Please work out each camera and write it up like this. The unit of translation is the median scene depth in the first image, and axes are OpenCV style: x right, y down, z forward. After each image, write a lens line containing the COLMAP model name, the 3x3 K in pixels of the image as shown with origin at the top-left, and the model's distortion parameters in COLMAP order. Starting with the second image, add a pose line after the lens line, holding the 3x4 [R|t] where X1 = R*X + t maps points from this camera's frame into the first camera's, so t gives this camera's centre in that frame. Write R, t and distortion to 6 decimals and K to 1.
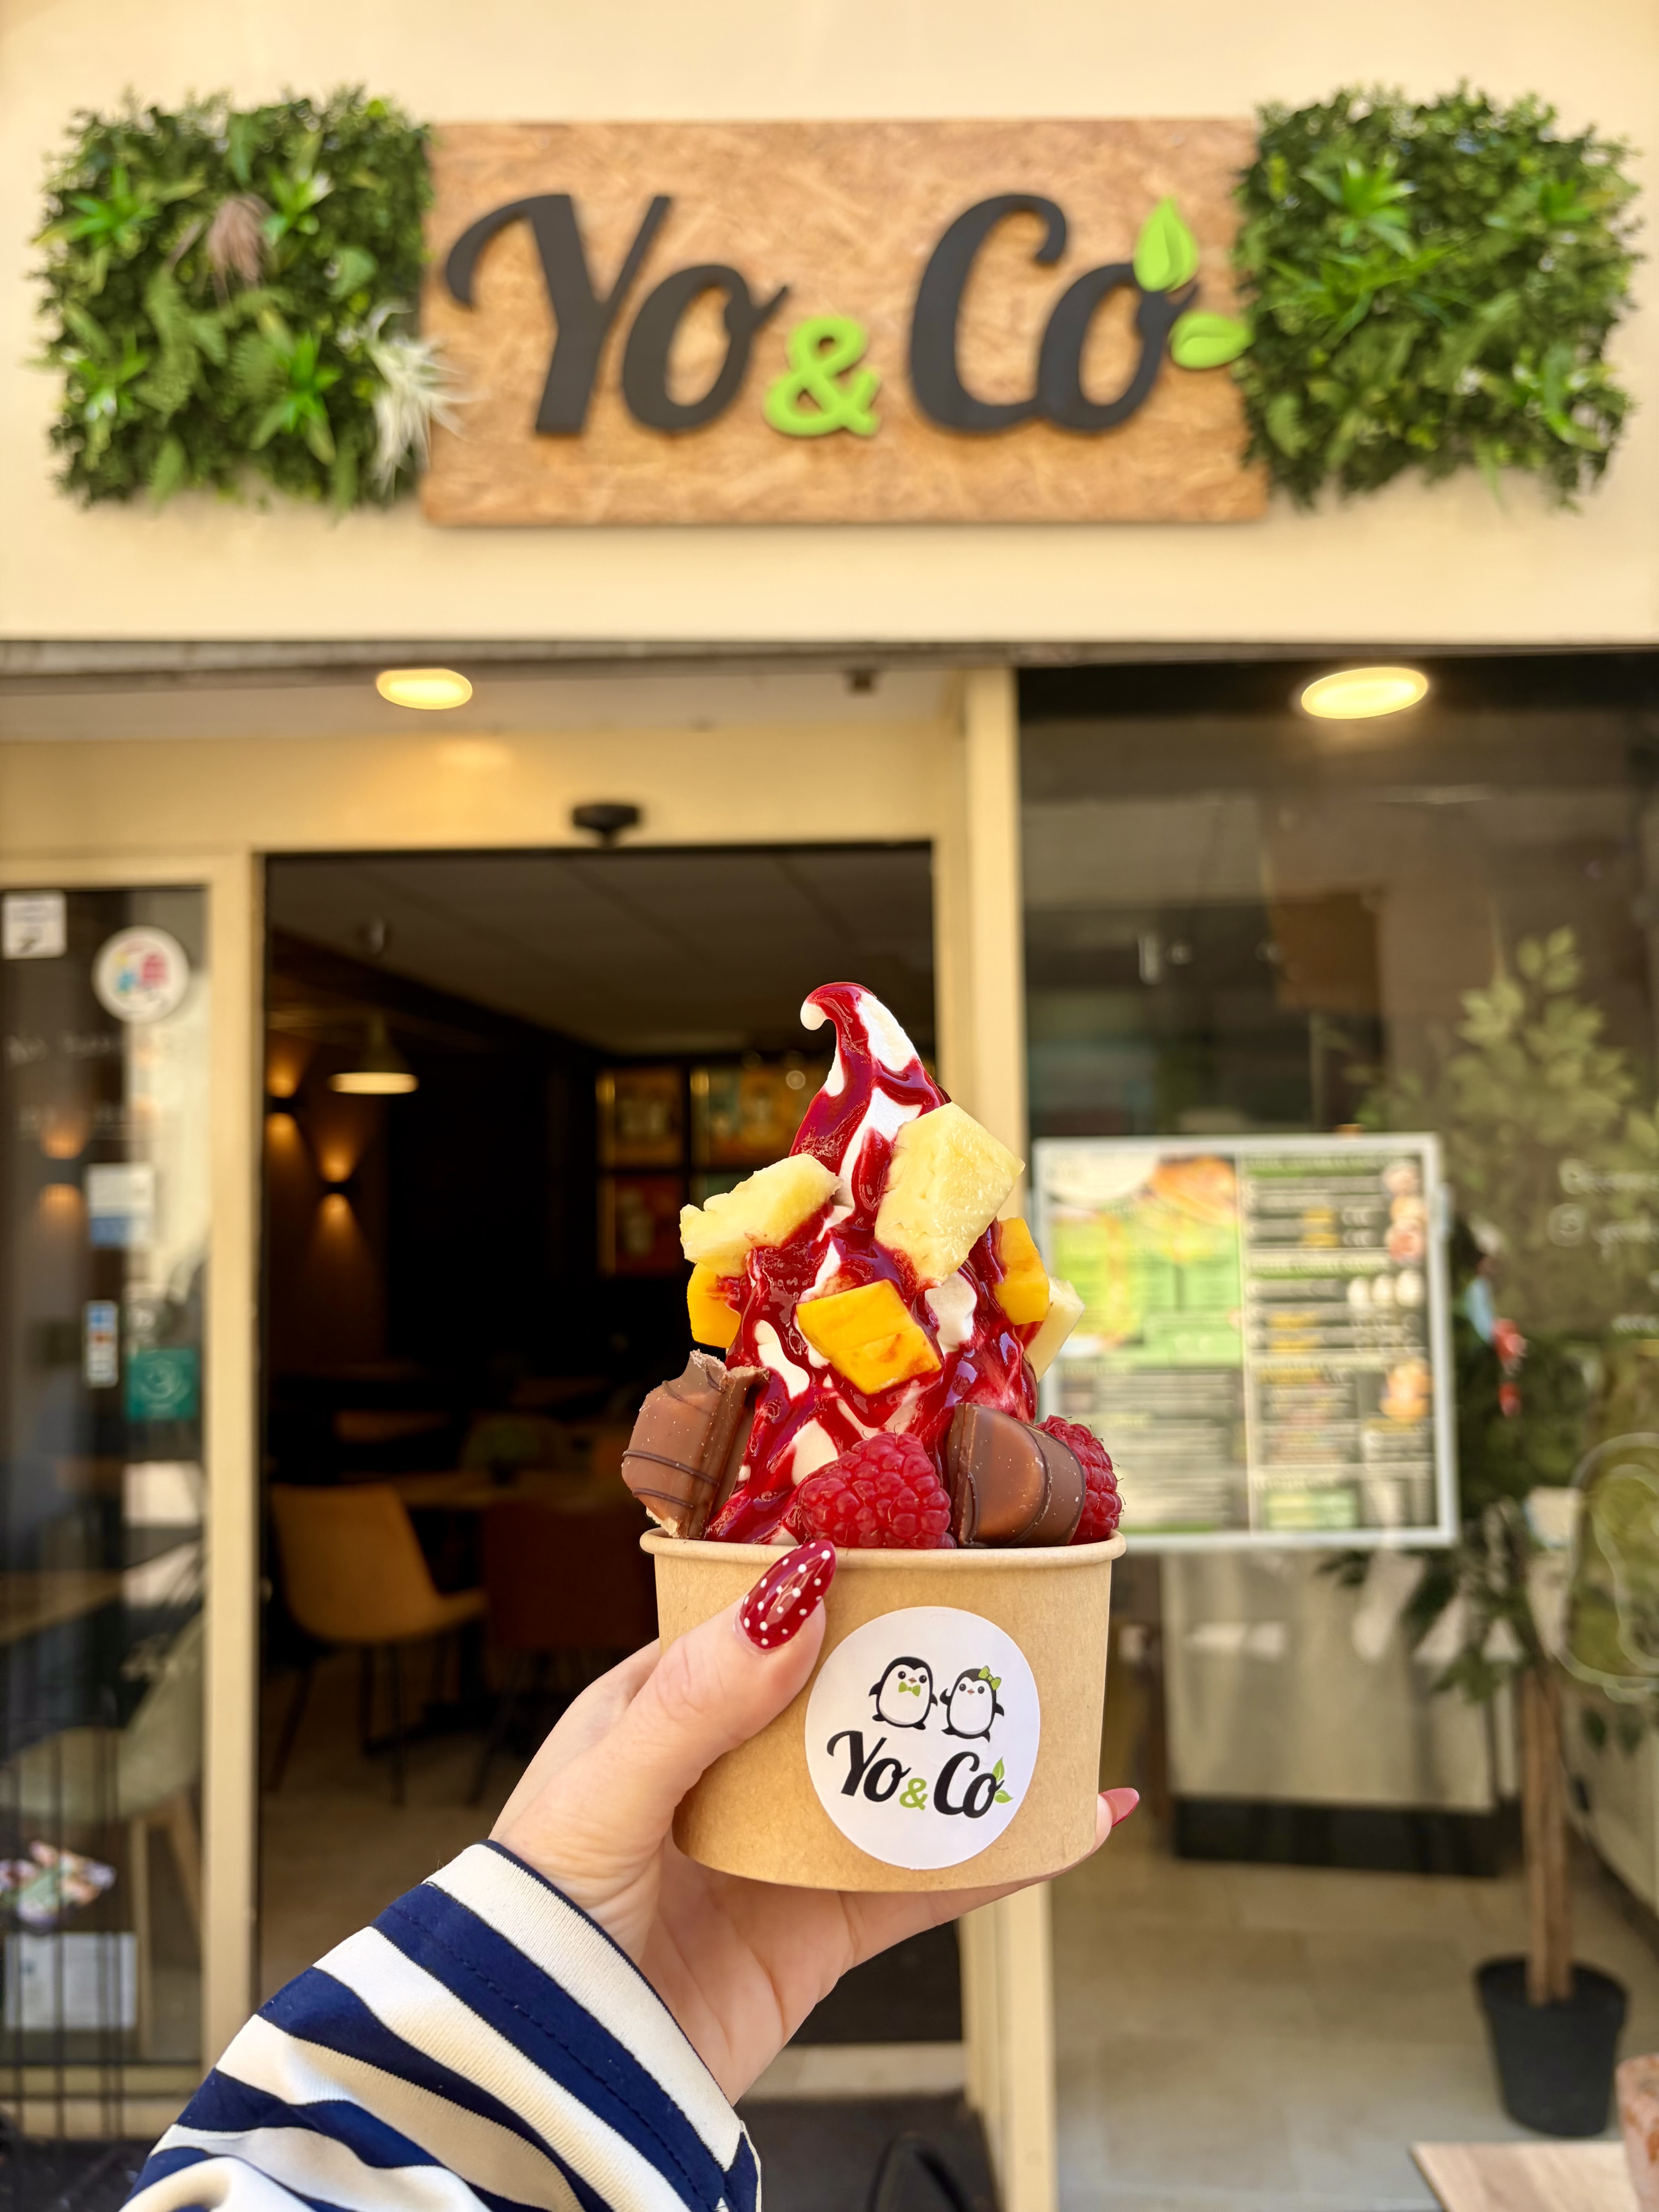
lens RADIAL K [[1681.2, 0, 829.5], [0, 1681.2, 1106.0], [0, 0, 1]] dist [0.037435, -0.063219]
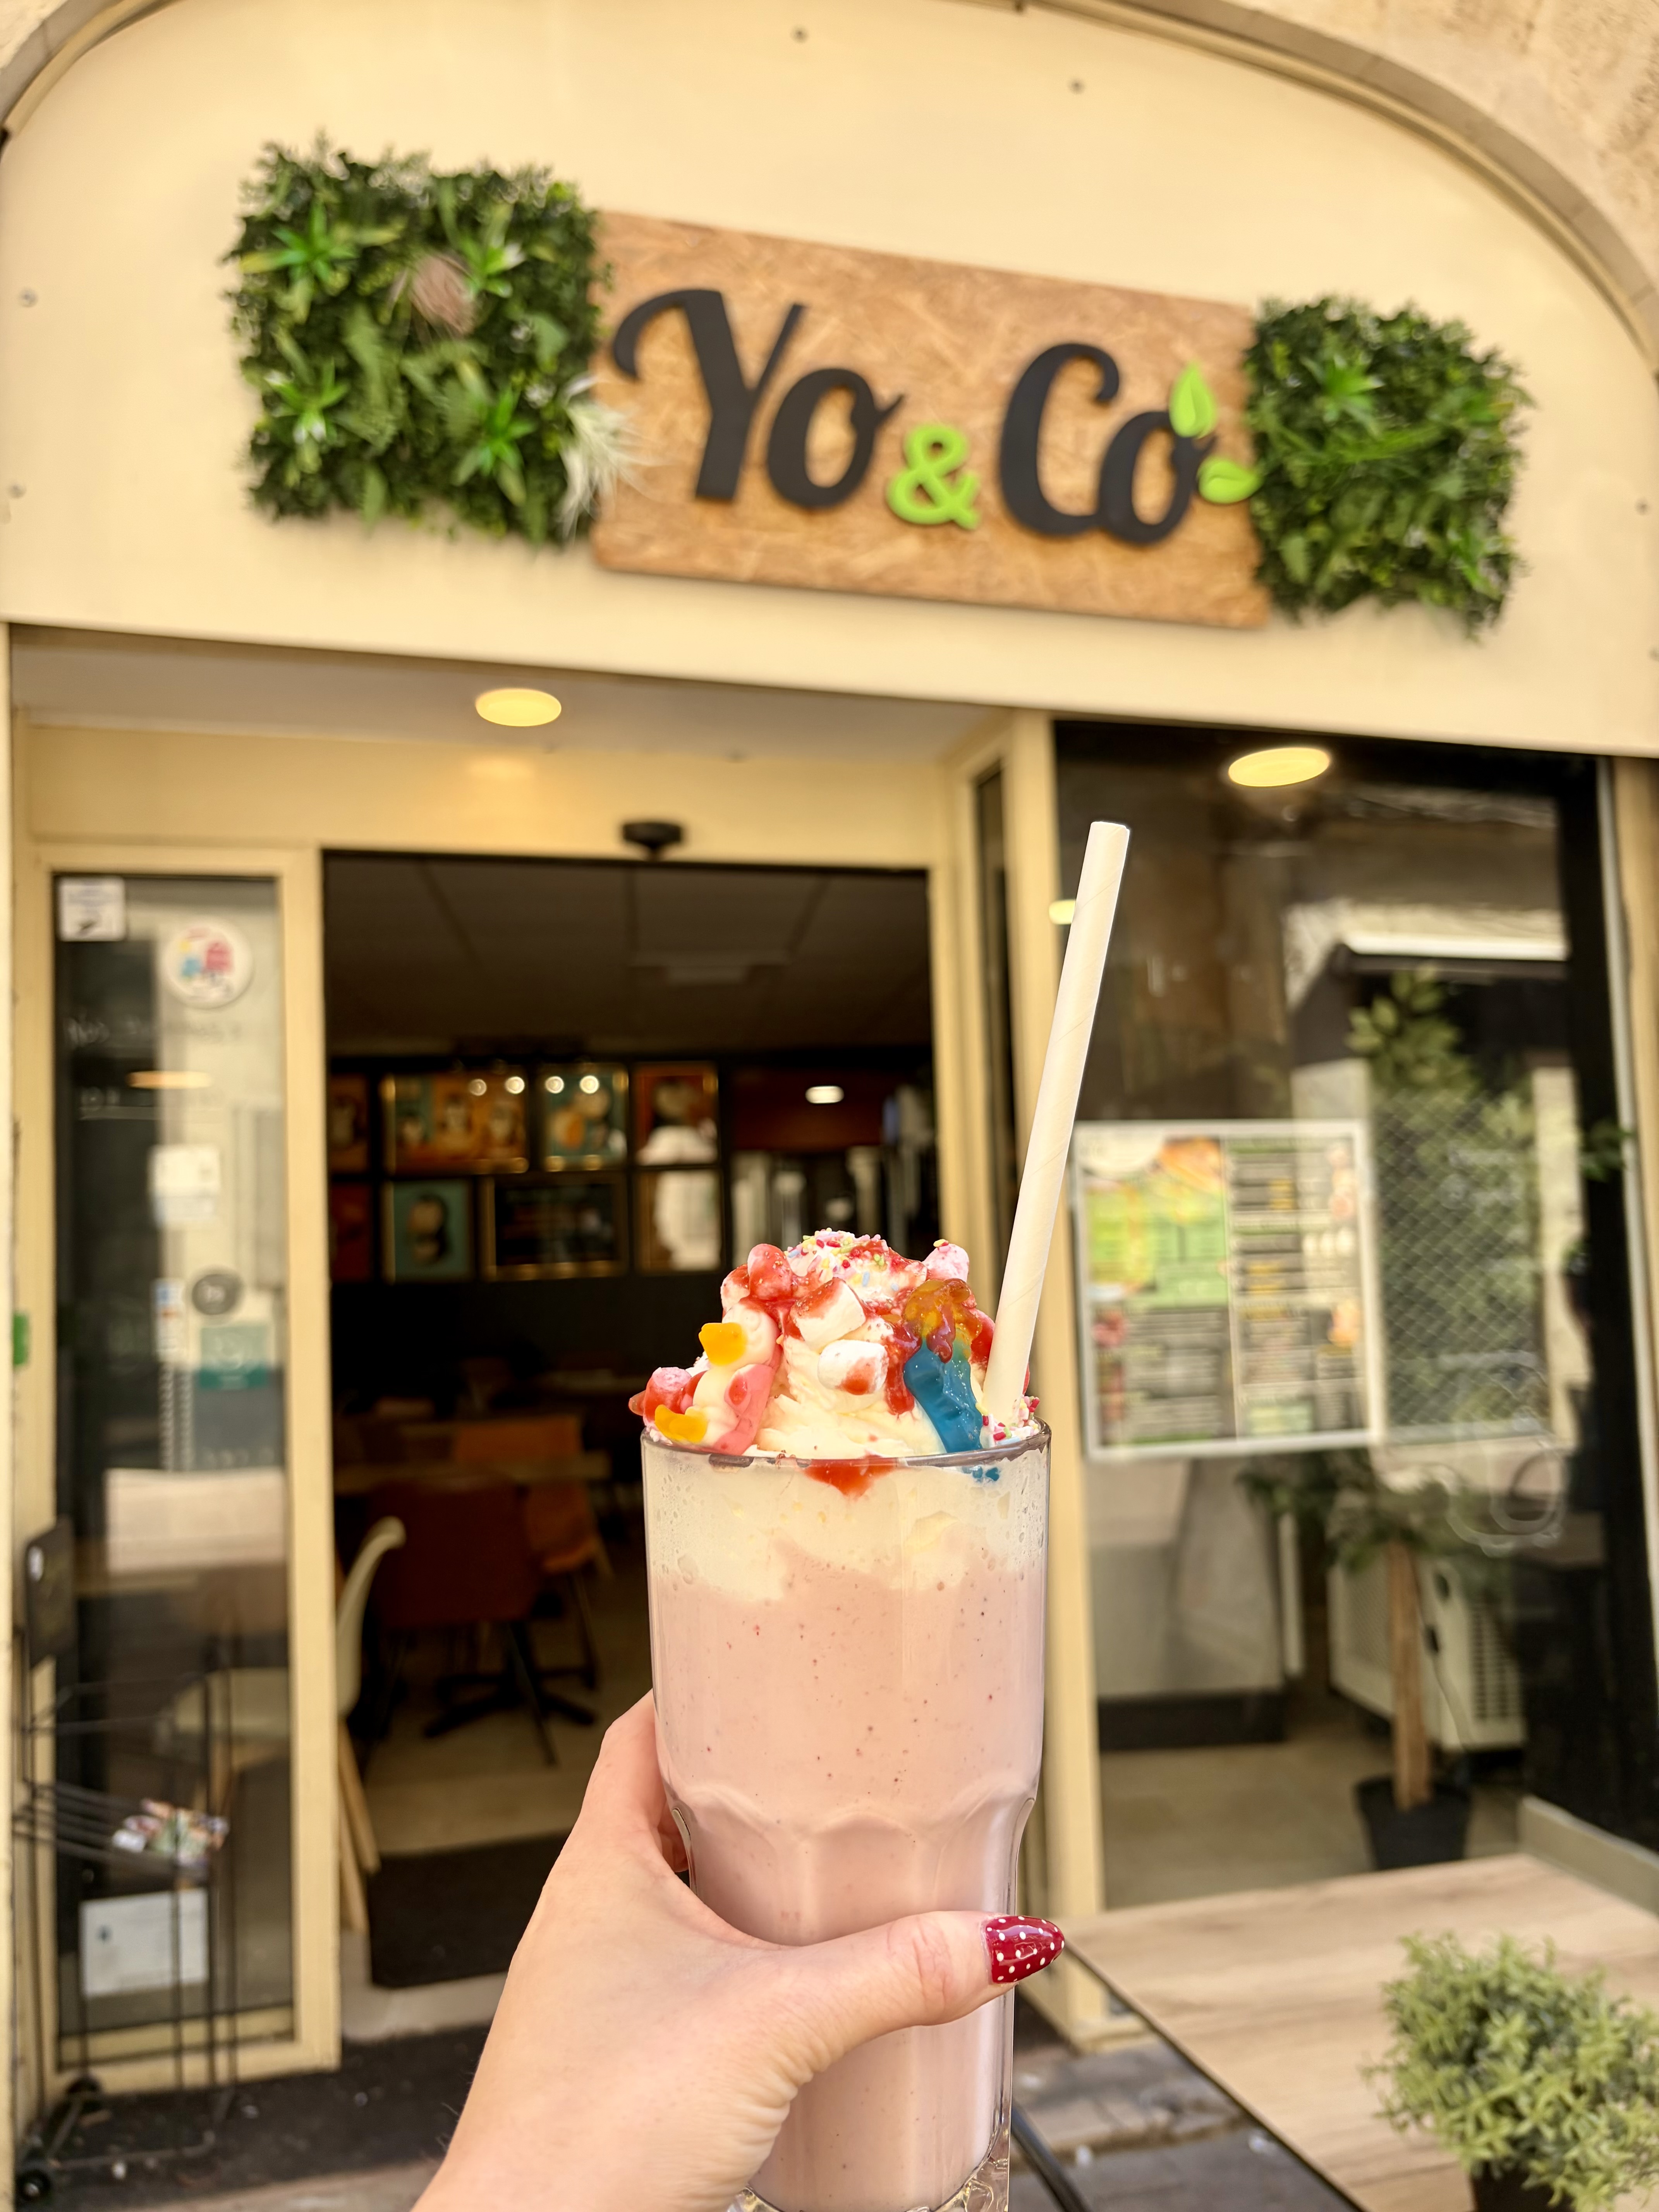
lens RADIAL K [[1636.5, 0, 829.5], [0, 1636.5, 1106.0], [0, 0, 1]] dist [0.006242, -0.006802]
pose [[0.963861, 0.009832, 0.266224, -0.373947], [-0.007301, 0.999918, -0.010496, 0.023178], [-0.266305, 0.008173, 0.963854, -0.084595]]
